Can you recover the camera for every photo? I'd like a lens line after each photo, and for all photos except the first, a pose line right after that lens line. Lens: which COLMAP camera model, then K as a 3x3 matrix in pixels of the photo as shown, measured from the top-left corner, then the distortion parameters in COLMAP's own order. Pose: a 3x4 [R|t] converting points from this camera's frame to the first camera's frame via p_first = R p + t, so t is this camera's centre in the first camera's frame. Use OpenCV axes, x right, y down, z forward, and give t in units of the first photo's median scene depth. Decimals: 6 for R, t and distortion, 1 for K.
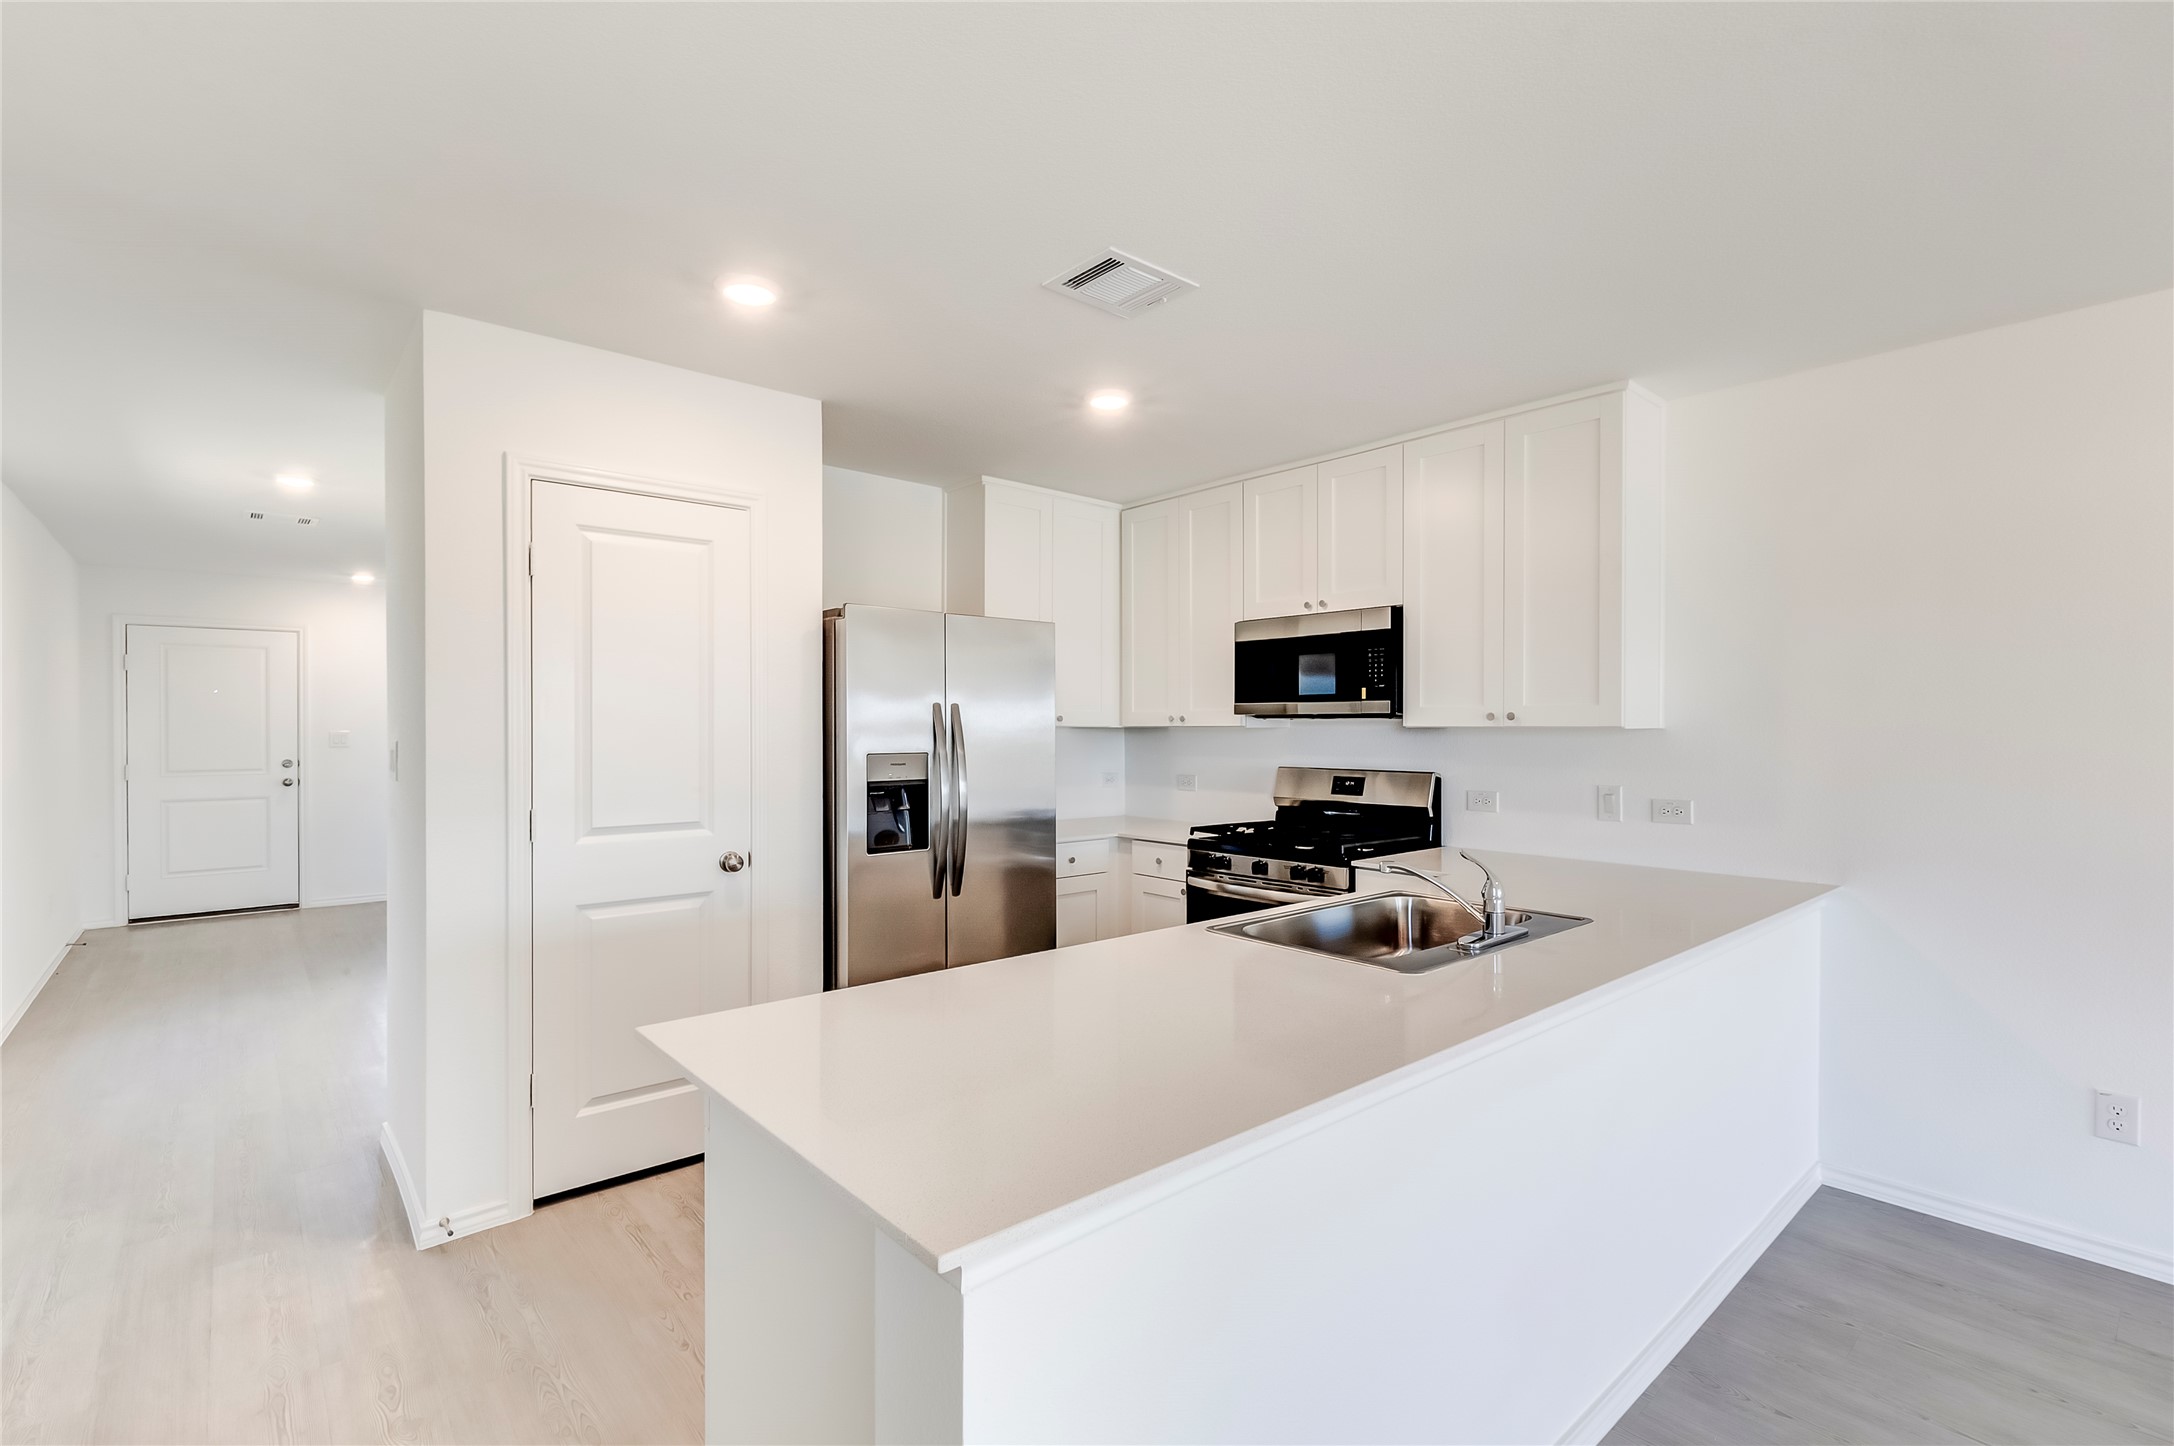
lens RADIAL K [[987.2, 0, 1086.1], [0, 987.2, 729.8], [0, 0, 1]] dist [0.007243, -0.002217]
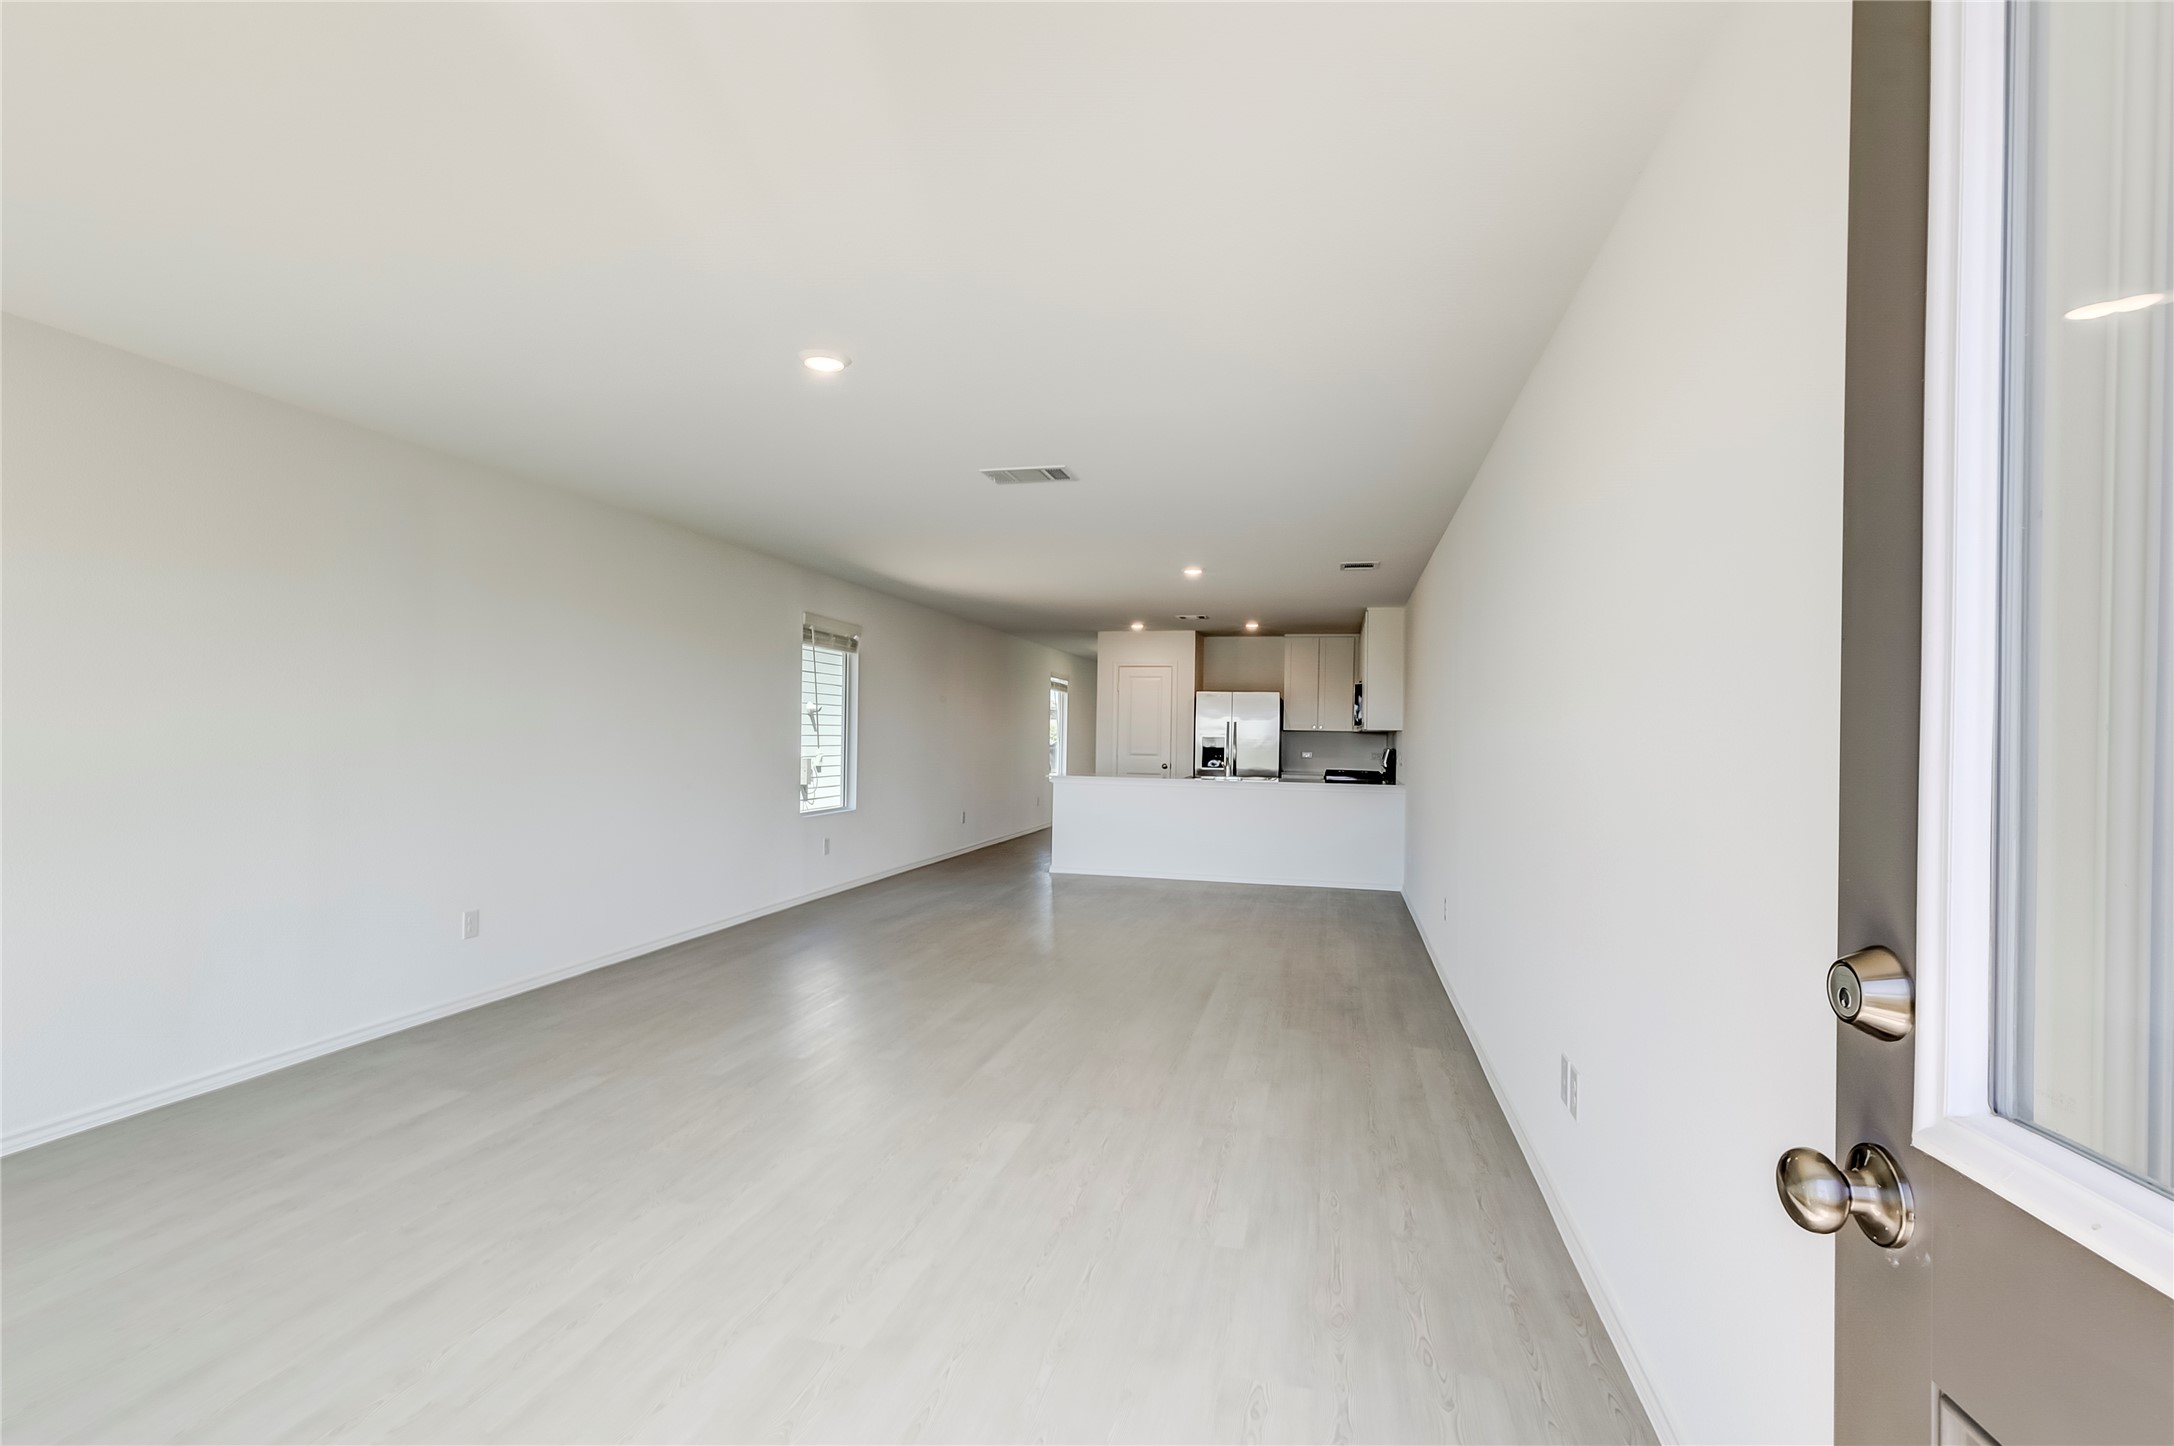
lens RADIAL K [[987.2, 0, 1090.8], [0, 987.2, 744.1], [0, 0, 1]] dist [0.007243, -0.002217]
pose [[0.588463, 0.019928, -0.808279, 2.023342], [-0.021294, 0.999731, 0.009145, 0.023207], [0.808244, 0.011830, 0.588729, -1.125619]]
